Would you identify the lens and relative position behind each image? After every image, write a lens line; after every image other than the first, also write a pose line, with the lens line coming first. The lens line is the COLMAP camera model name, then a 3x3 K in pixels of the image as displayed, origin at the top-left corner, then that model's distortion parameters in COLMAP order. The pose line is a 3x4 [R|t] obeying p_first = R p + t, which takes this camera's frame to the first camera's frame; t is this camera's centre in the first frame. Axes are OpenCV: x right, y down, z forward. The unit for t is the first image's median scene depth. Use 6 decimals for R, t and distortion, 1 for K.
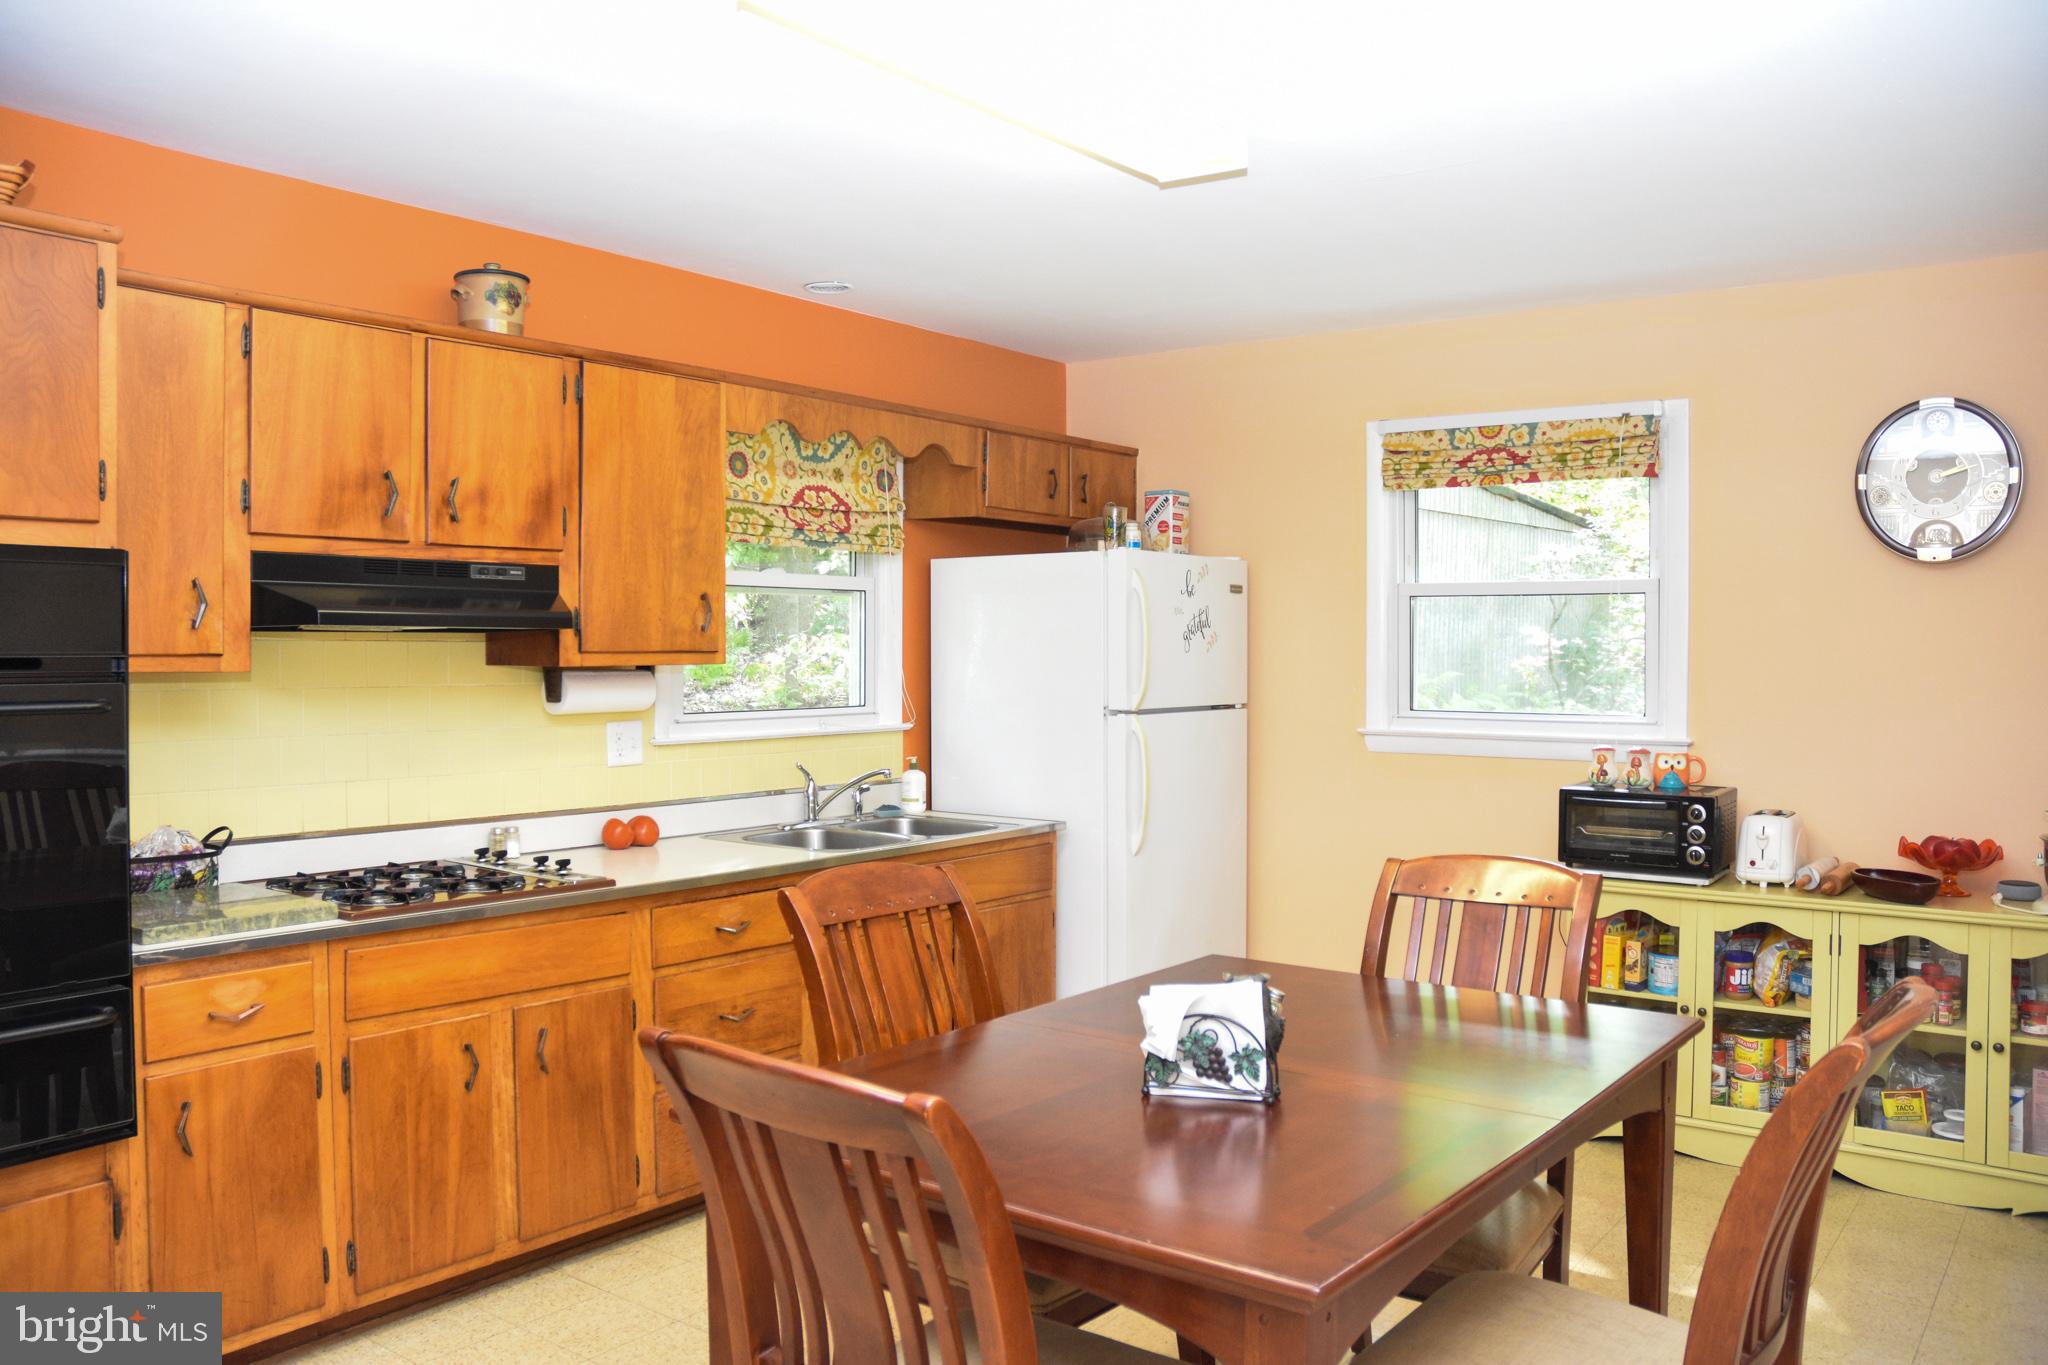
lens RADIAL K [[1588.6, 0, 1019.2], [0, 1588.6, 694.4], [0, 0, 1]] dist [-0.173908, 0.163076]
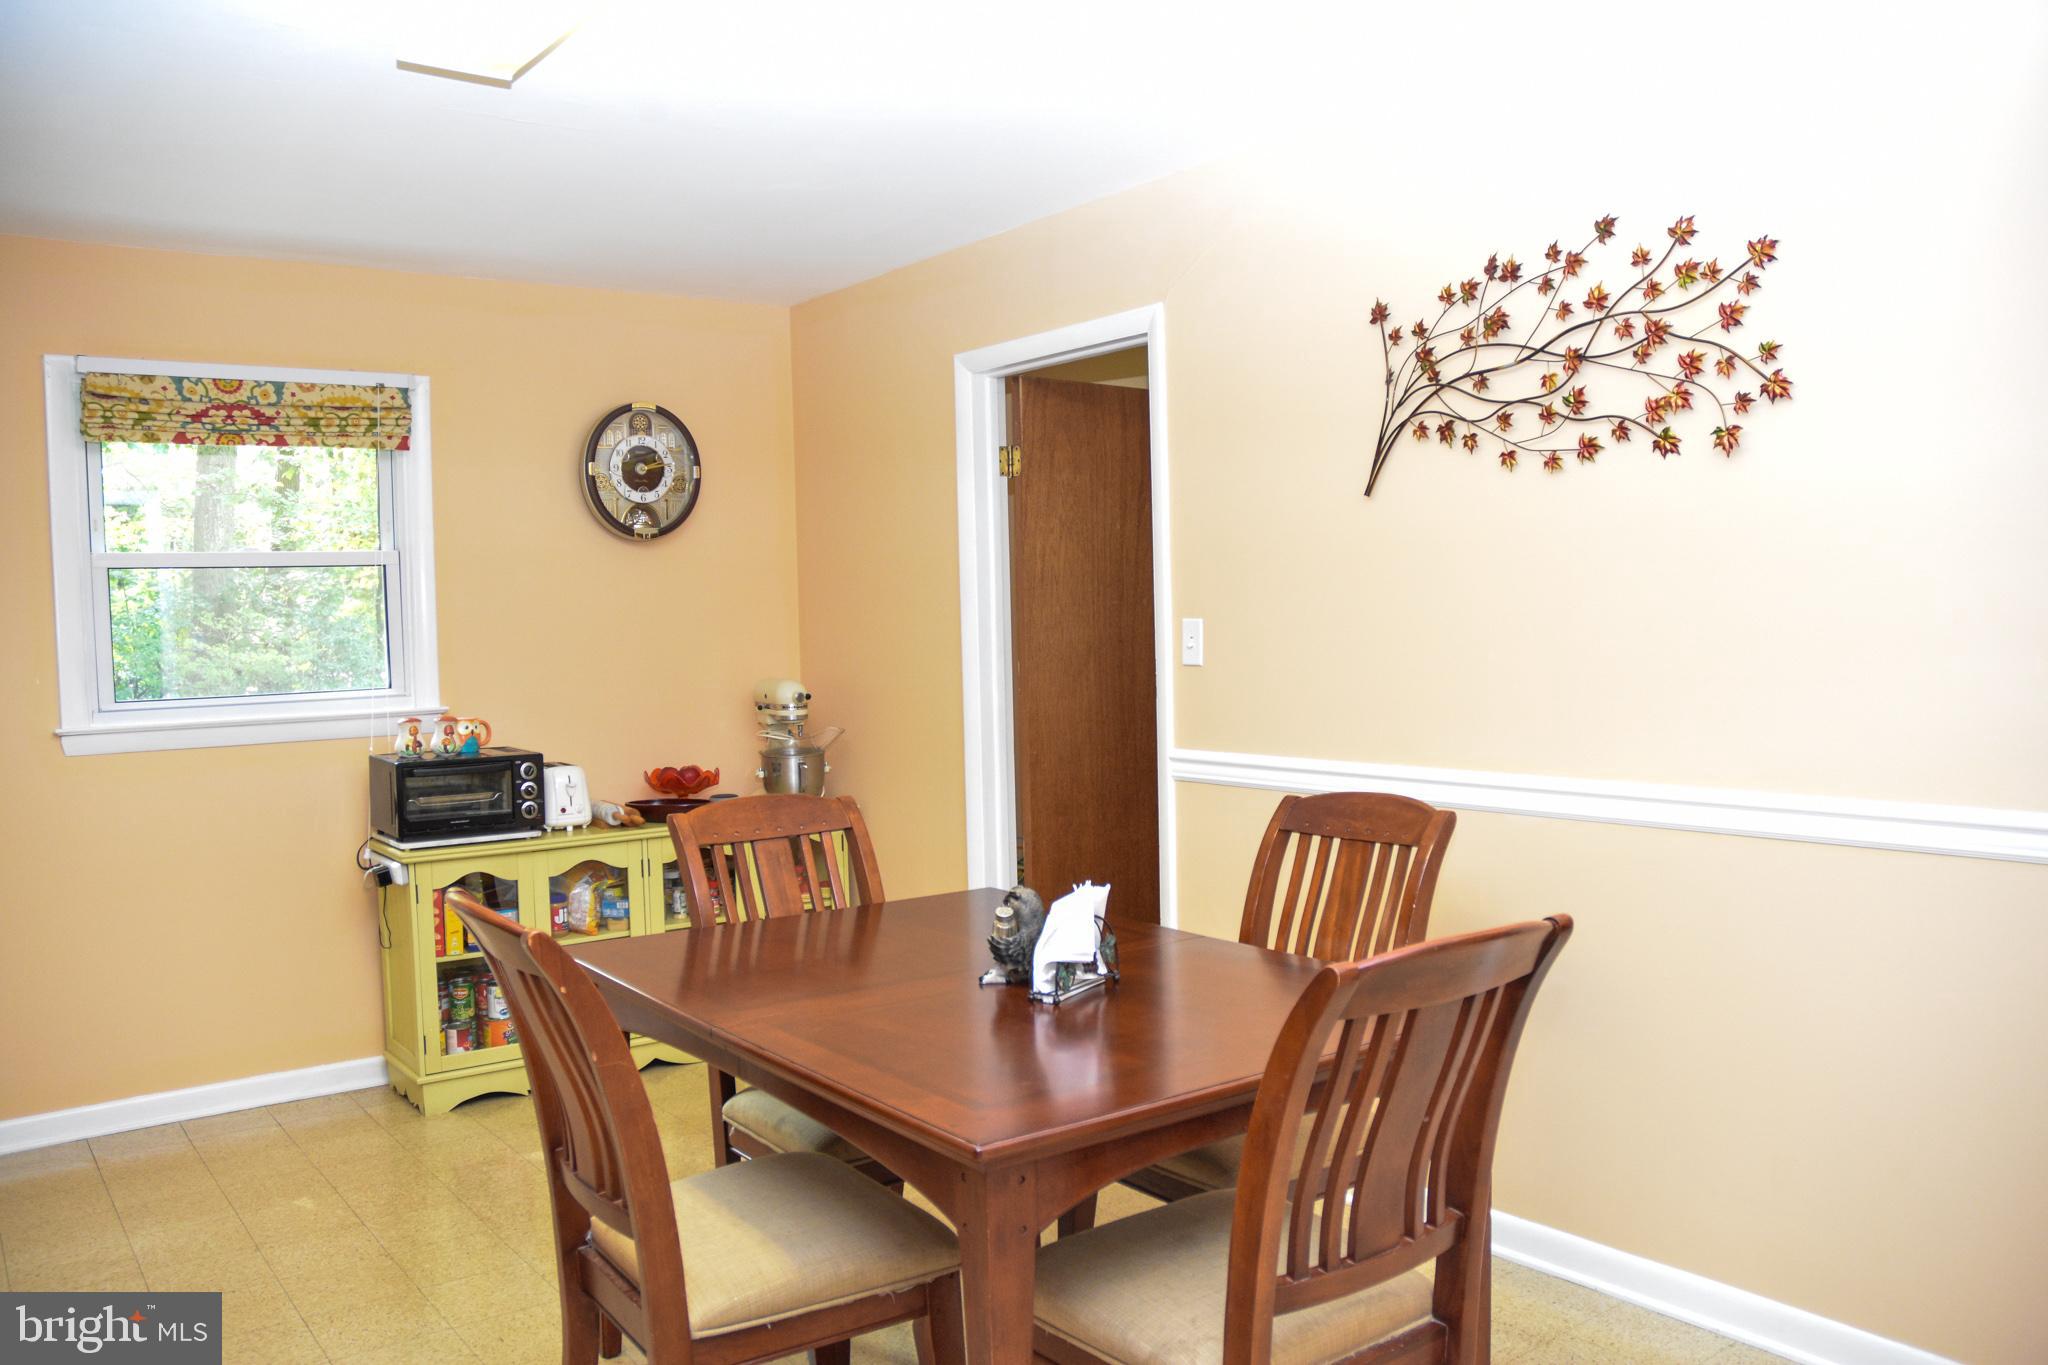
lens RADIAL K [[1588.6, 0, 1019.2], [0, 1588.6, 694.4], [0, 0, 1]] dist [-0.173908, 0.163076]
pose [[0.278668, -0.058423, 0.958609, -0.470350], [0.055907, 0.997442, 0.044538, -0.004121], [-0.958759, 0.041182, 0.281222, 0.348680]]
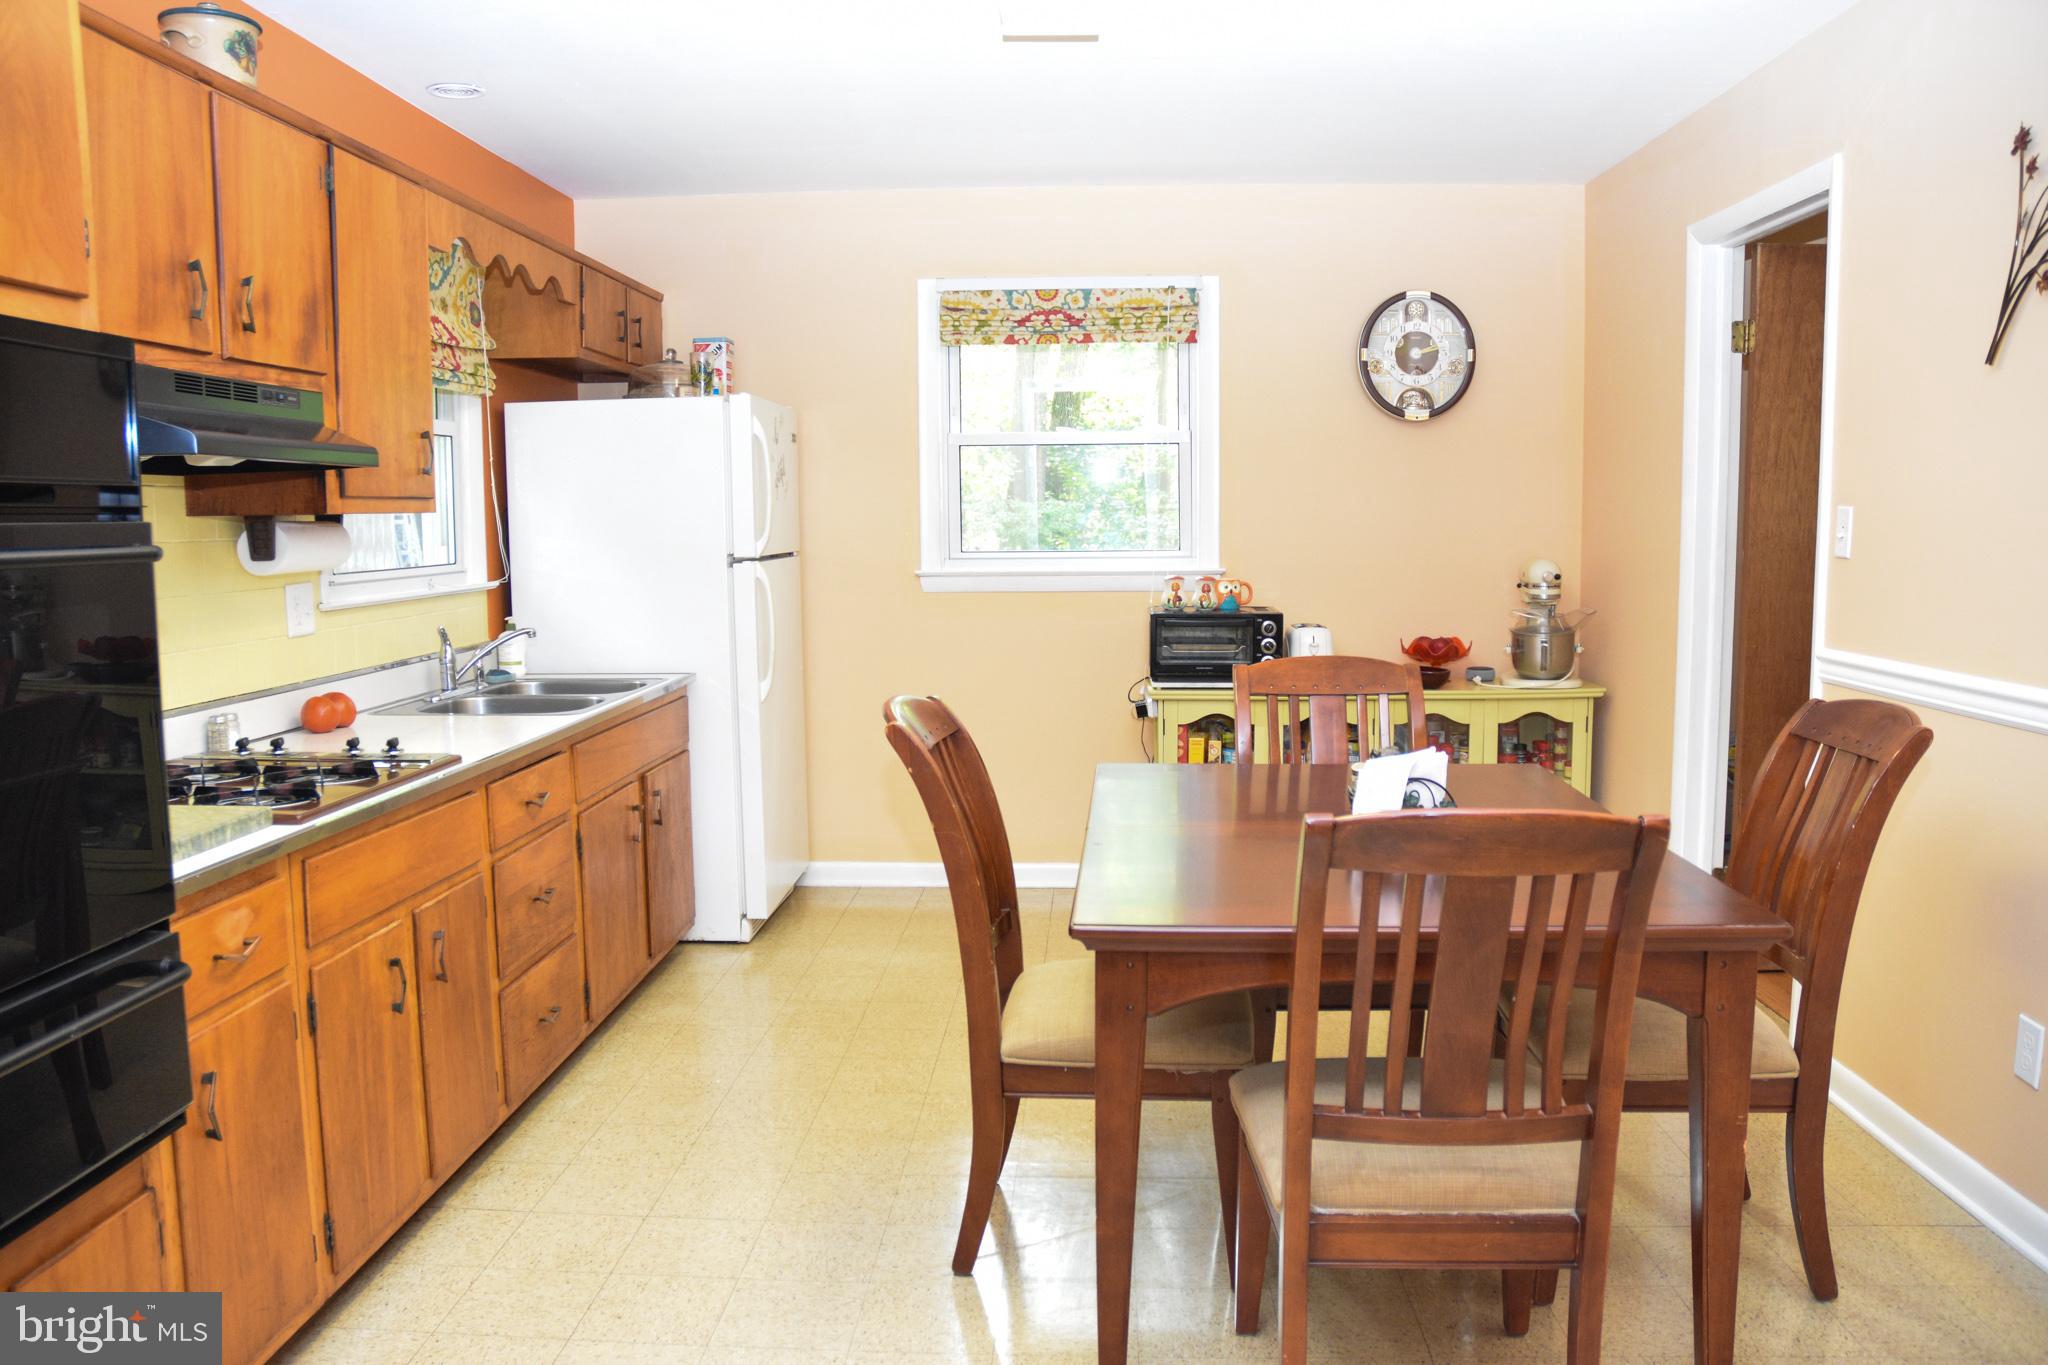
lens RADIAL K [[1588.6, 0, 1019.2], [0, 1588.6, 694.4], [0, 0, 1]] dist [-0.173908, 0.163076]
pose [[0.828573, -0.073289, 0.555064, -0.380052], [0.027929, 0.995572, 0.089762, 0.012370], [-0.559184, -0.058872, 0.826950, 0.089324]]
